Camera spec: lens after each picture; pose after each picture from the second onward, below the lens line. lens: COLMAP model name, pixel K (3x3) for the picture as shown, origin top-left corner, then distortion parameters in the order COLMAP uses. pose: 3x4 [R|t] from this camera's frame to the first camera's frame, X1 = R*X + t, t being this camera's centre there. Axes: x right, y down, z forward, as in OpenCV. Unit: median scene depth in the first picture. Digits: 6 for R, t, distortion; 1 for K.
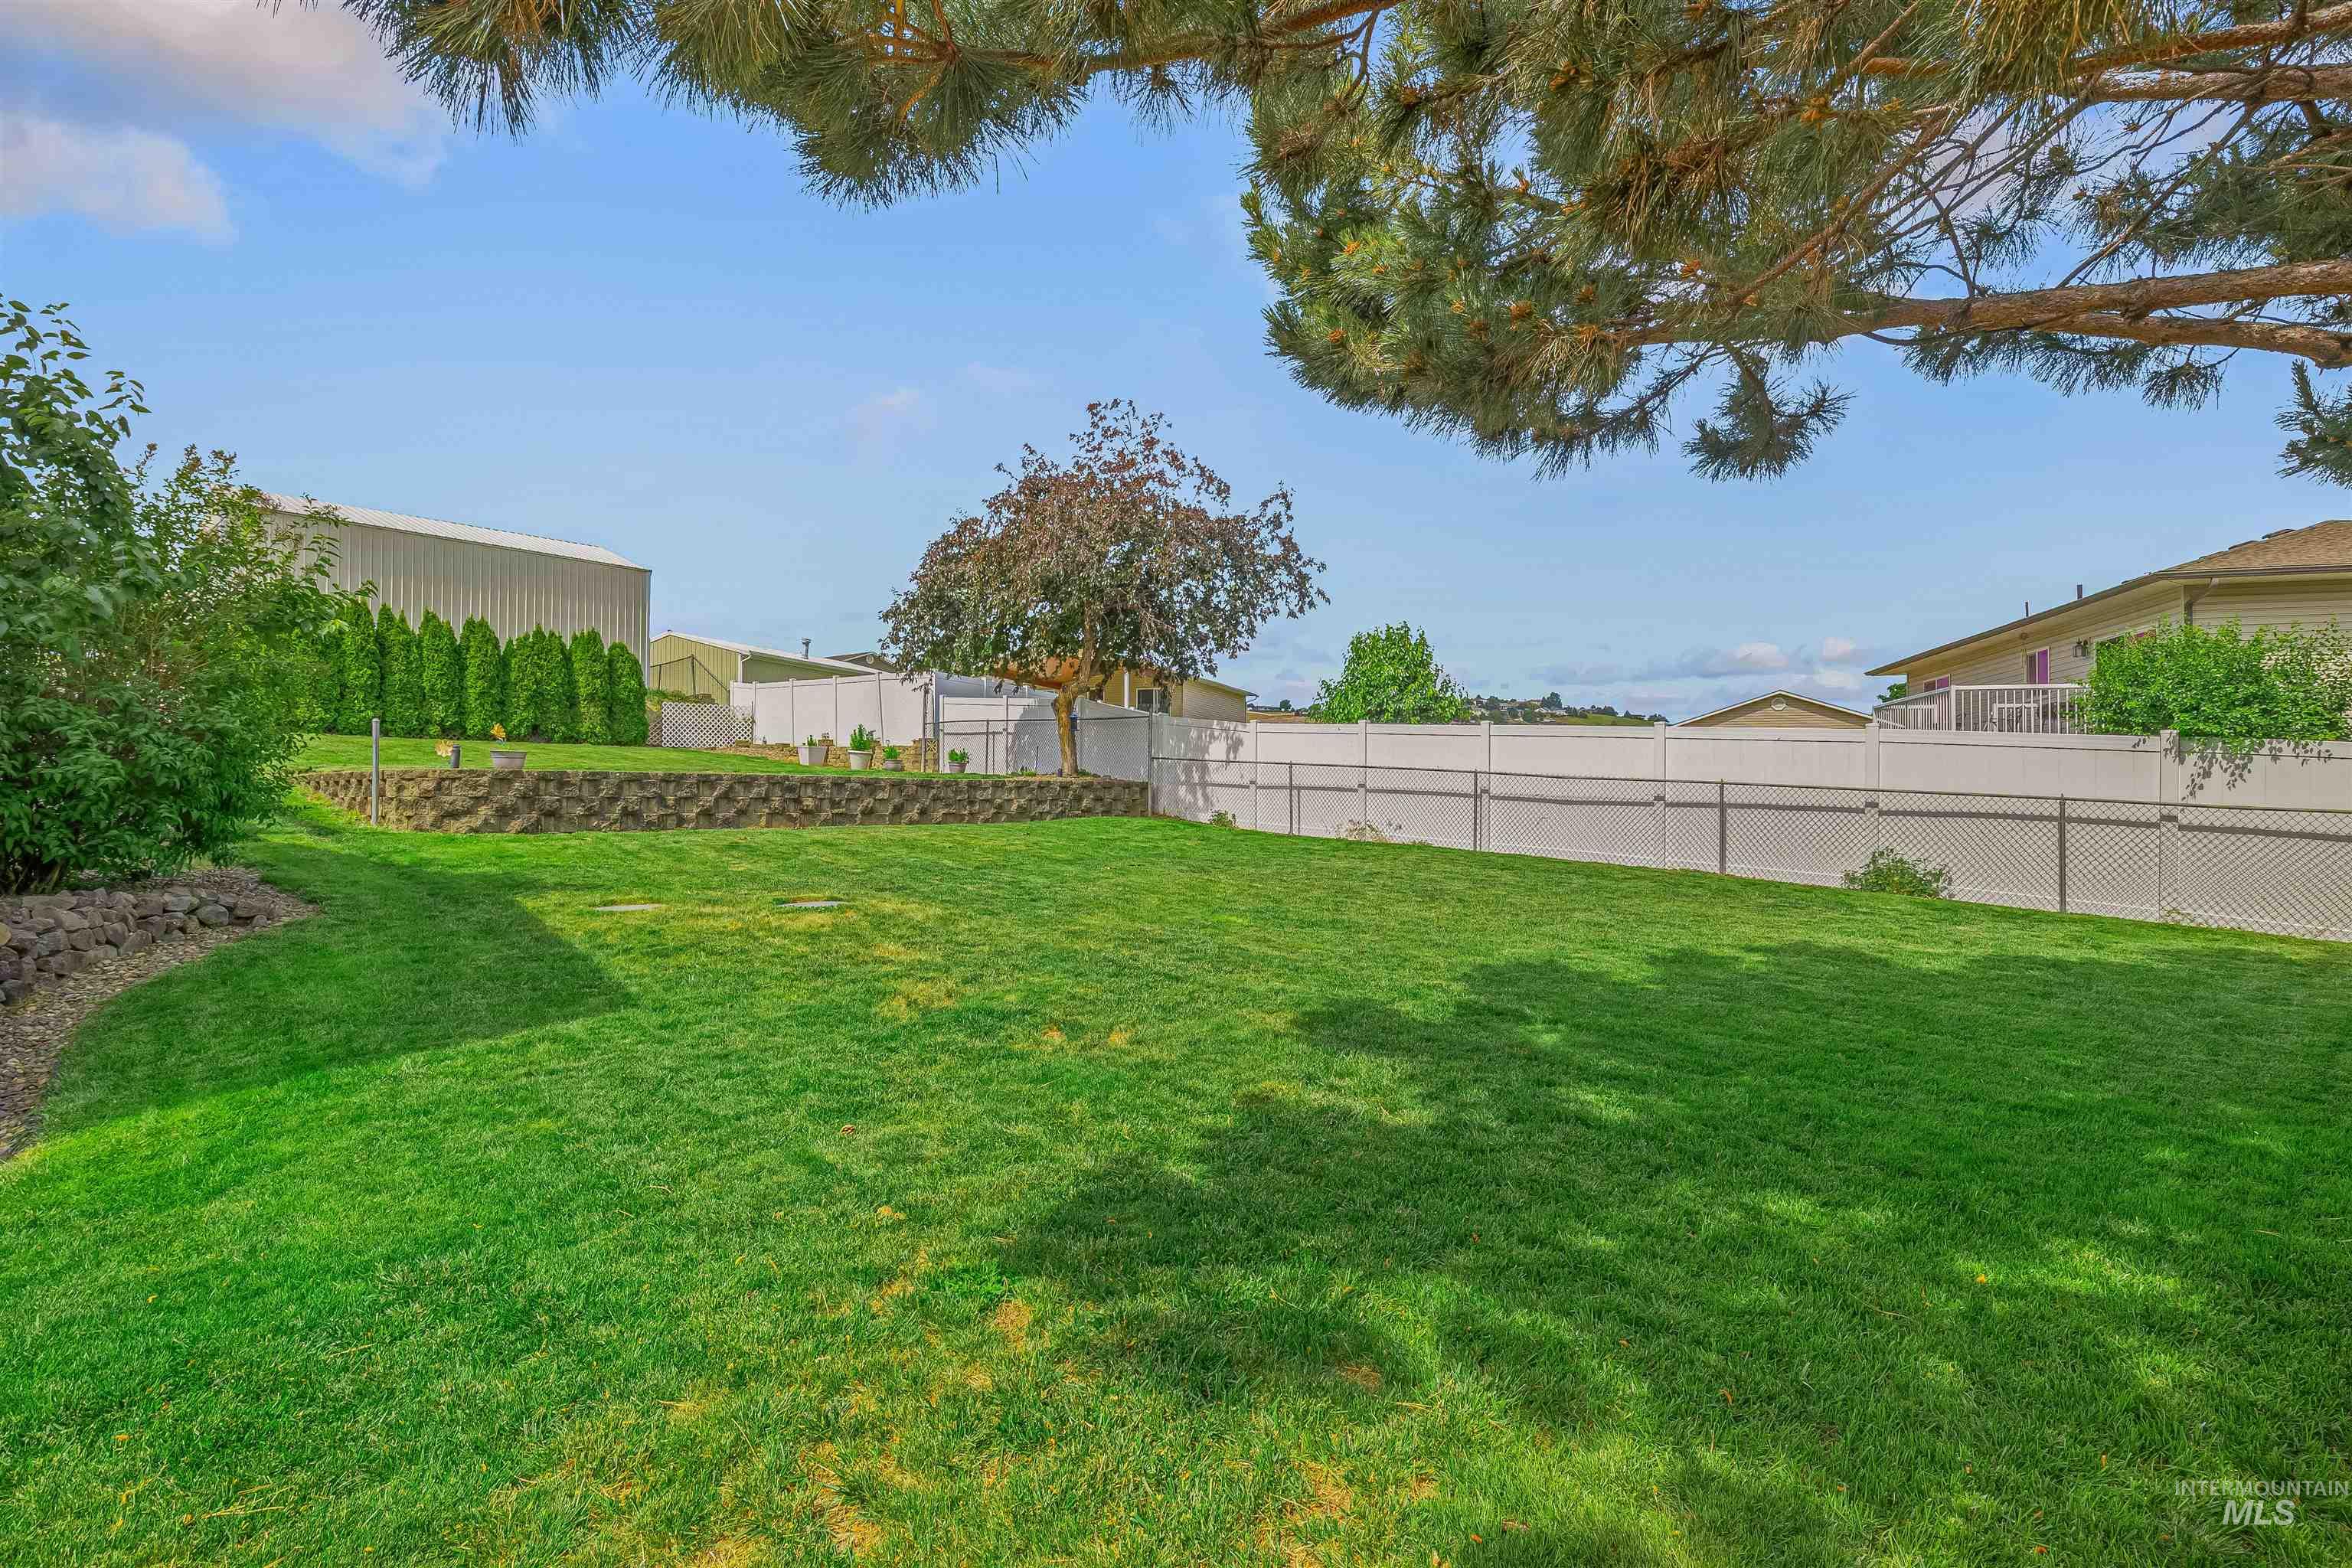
lens RADIAL K [[1119.3, 0, 1182.9], [0, 1119.3, 791.0], [0, 0, 1]] dist [-0.005383, 0.002584]
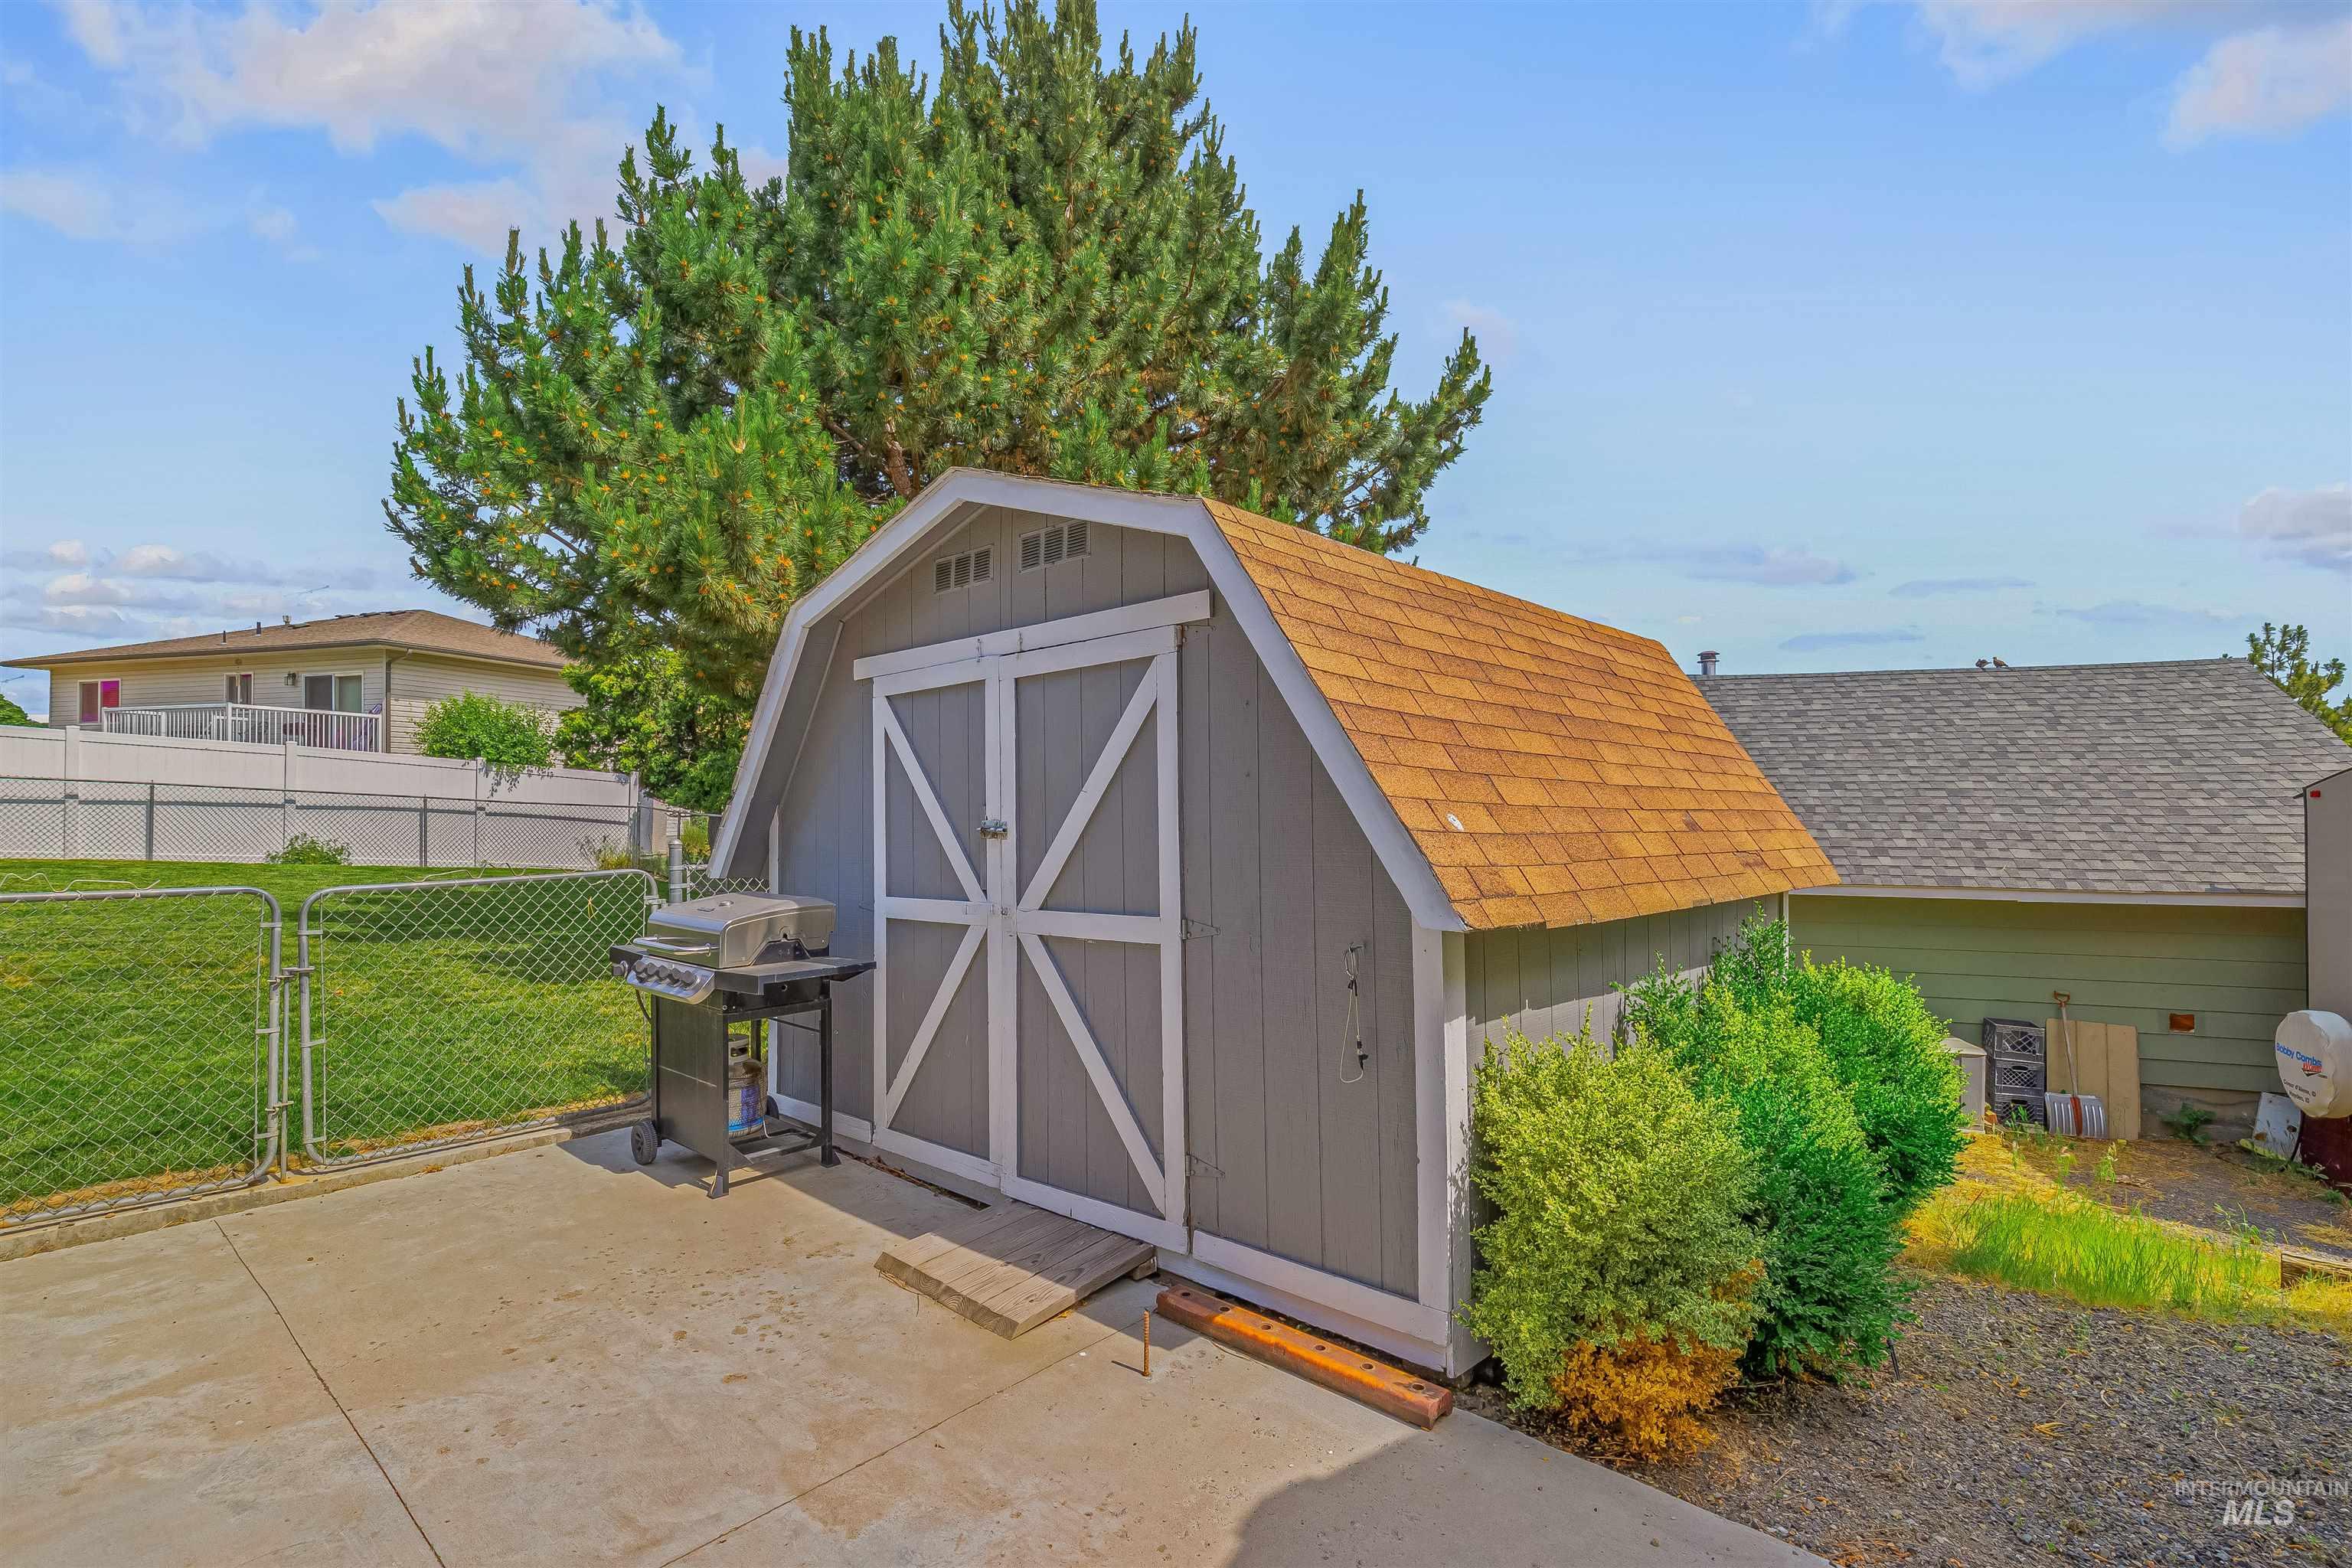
lens RADIAL K [[1119.3, 0, 1180.1], [0, 1119.3, 792.0], [0, 0, 1]] dist [-0.005383, 0.002584]
pose [[0.019740, 0.000598, 0.999805, -0.472159], [-0.012865, 0.999917, -0.000344, -0.008289], [-0.999722, -0.012856, 0.019746, -0.069465]]
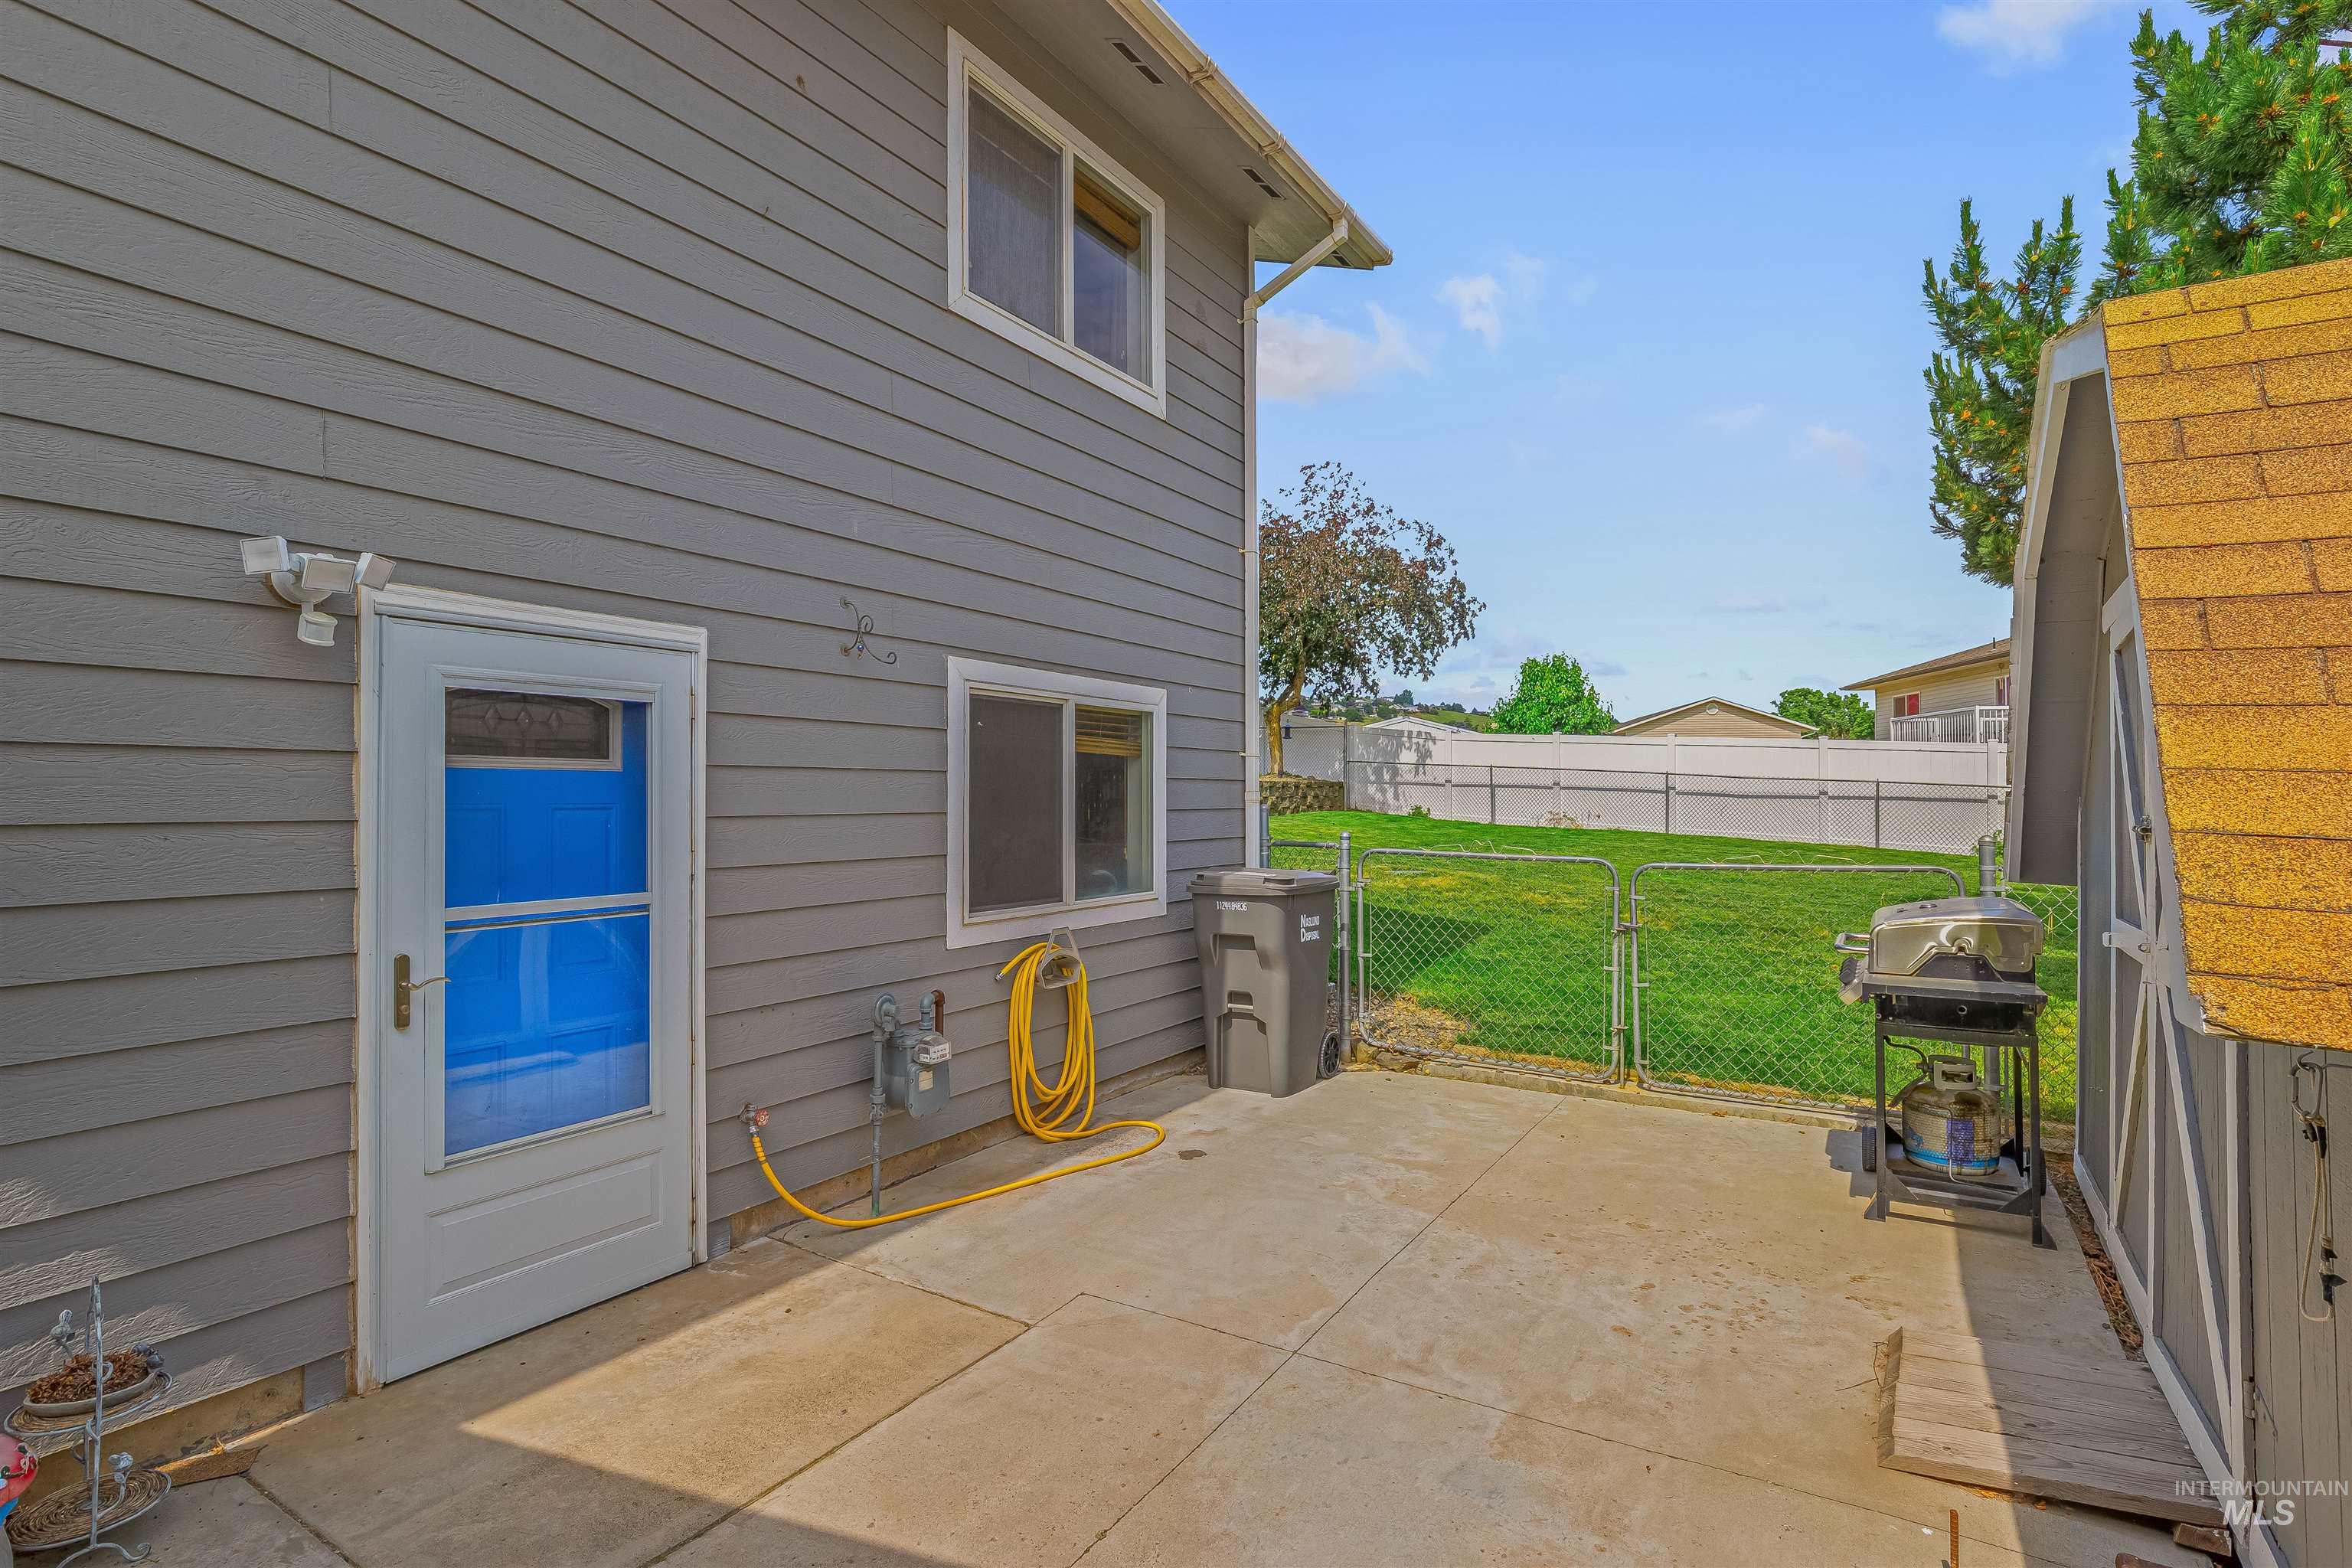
lens RADIAL K [[1119.3, 0, 1168.7], [0, 1119.3, 783.8], [0, 0, 1]] dist [-0.005383, 0.002584]
pose [[0.988973, -0.006792, 0.147940, -0.409765], [0.006823, 0.999977, 0.000295, -0.007606], [-0.147938, 0.000718, 0.988996, -0.157589]]
